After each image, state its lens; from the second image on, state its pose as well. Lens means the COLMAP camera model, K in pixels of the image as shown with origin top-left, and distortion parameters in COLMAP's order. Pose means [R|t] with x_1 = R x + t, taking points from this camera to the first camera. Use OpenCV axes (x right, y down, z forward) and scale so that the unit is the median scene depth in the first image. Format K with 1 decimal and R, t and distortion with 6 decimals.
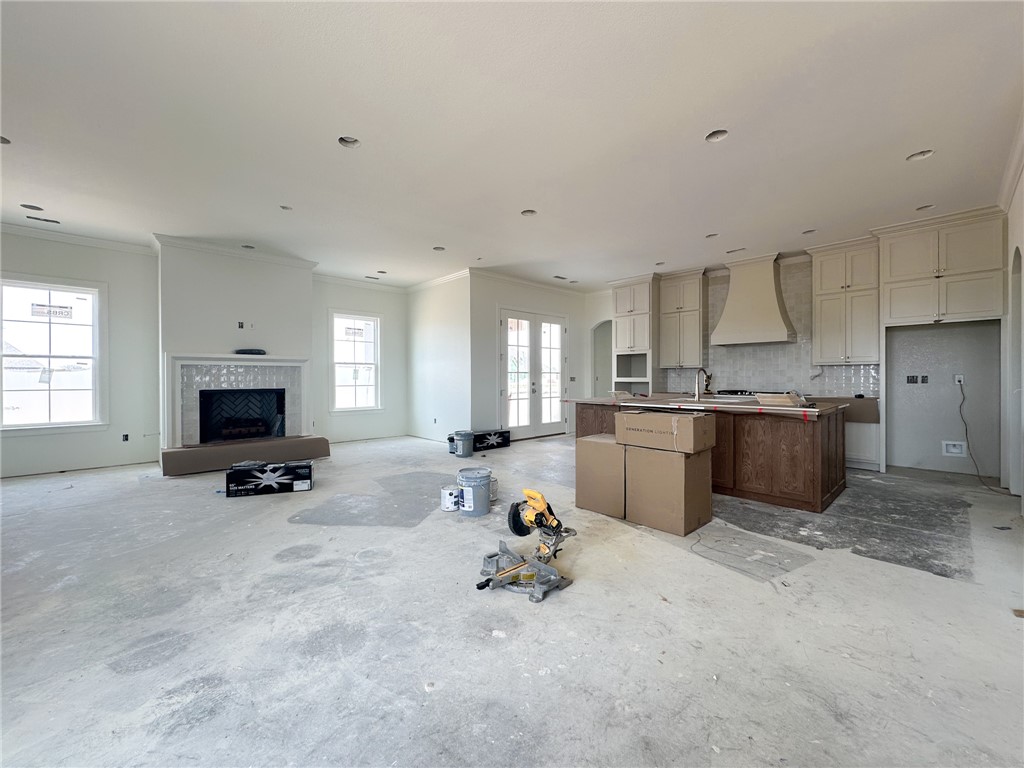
lens RADIAL K [[418.7, 0, 520.6], [0, 418.7, 381.7], [0, 0, 1]] dist [-0.020059, 0.002184]
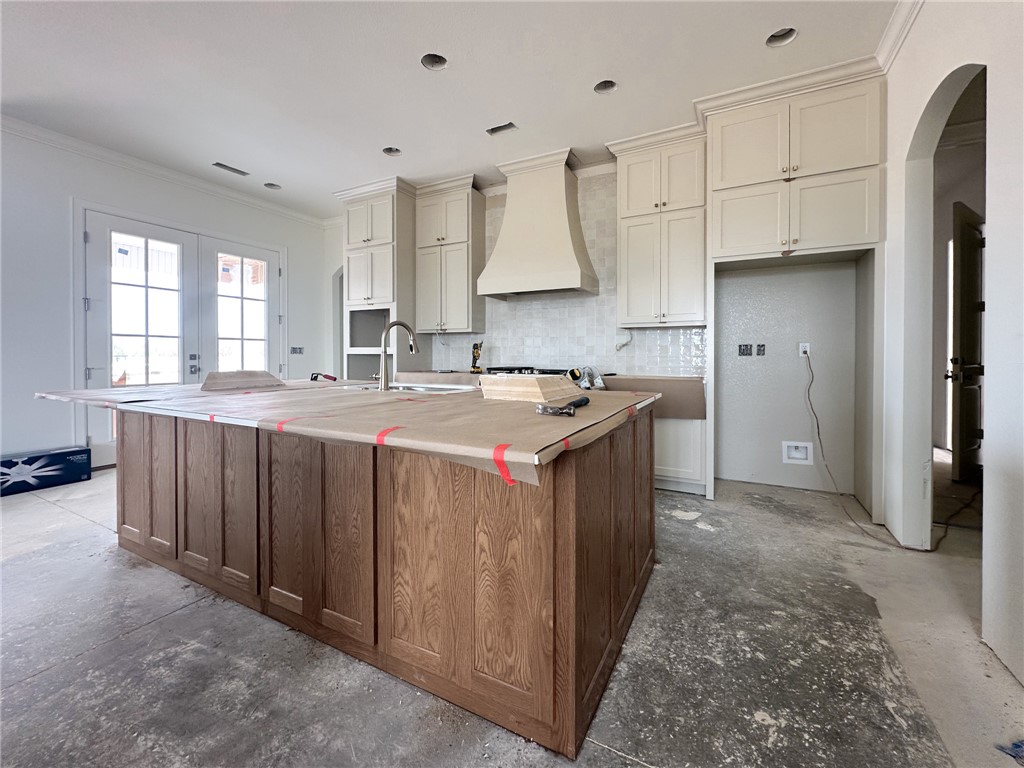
lens RADIAL K [[418.7, 0, 509.6], [0, 418.7, 360.6], [0, 0, 1]] dist [-0.020059, 0.002184]
pose [[0.953769, 0.000316, 0.300541, 0.355784], [-0.001541, 0.999991, 0.003837, 0.009579], [-0.300538, -0.004123, 0.953761, 0.437310]]
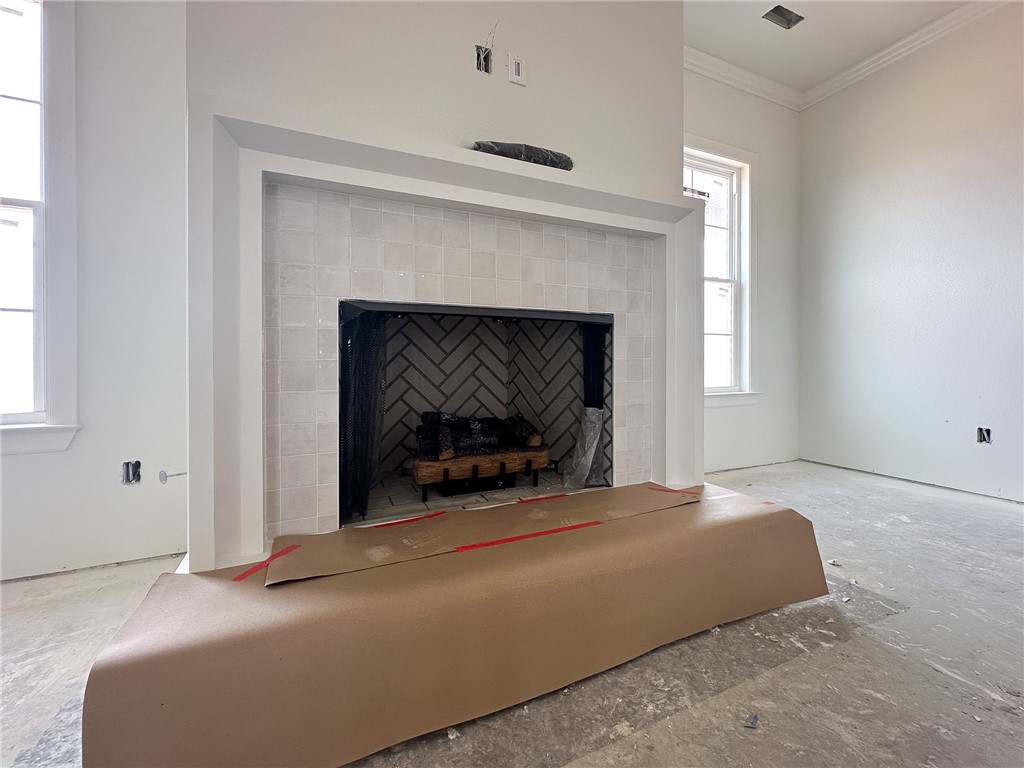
lens RADIAL K [[424.4, 0, 529.0], [0, 424.4, 364.6], [0, 0, 1]] dist [0.000808, -0.000387]
pose [[0.960673, 0.007644, -0.277578, -0.540030], [-0.007031, 0.999970, 0.003202, 0.049152], [0.277594, -0.001125, 0.960698, 0.711143]]
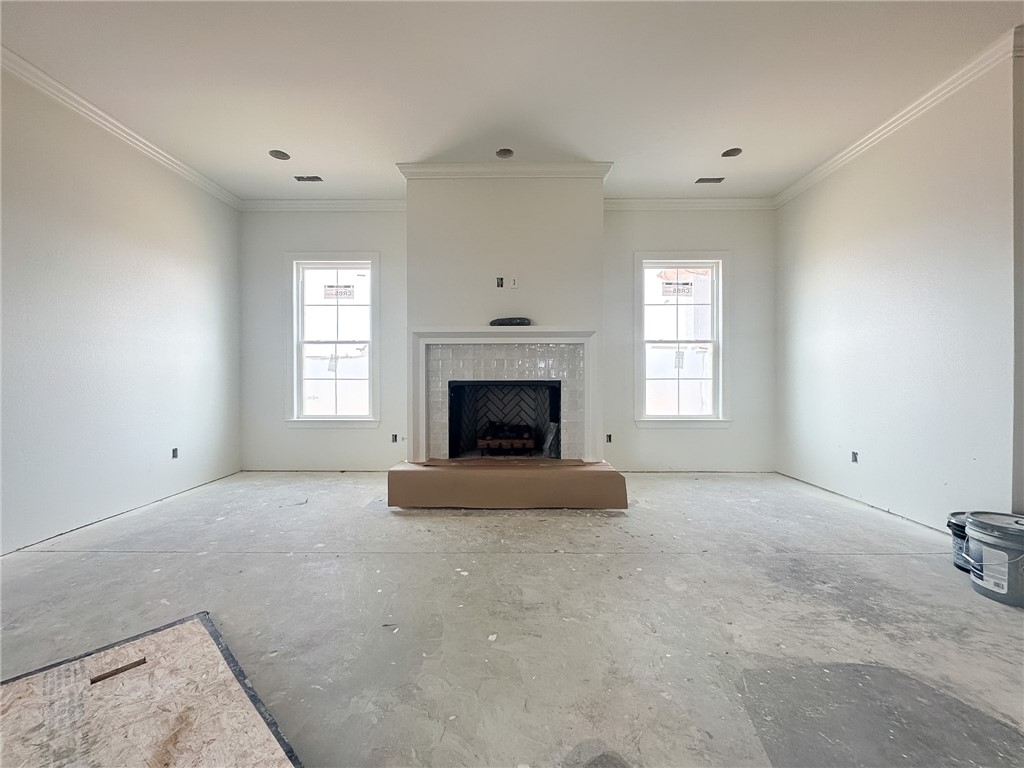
lens RADIAL K [[424.4, 0, 510.7], [0, 424.4, 381.6], [0, 0, 1]] dist [0.000808, -0.000387]
pose [[0.722958, 0.011260, -0.690800, -0.188811], [-0.005793, 0.999931, 0.010236, 0.011853], [0.690868, -0.003399, 0.722973, 0.498875]]
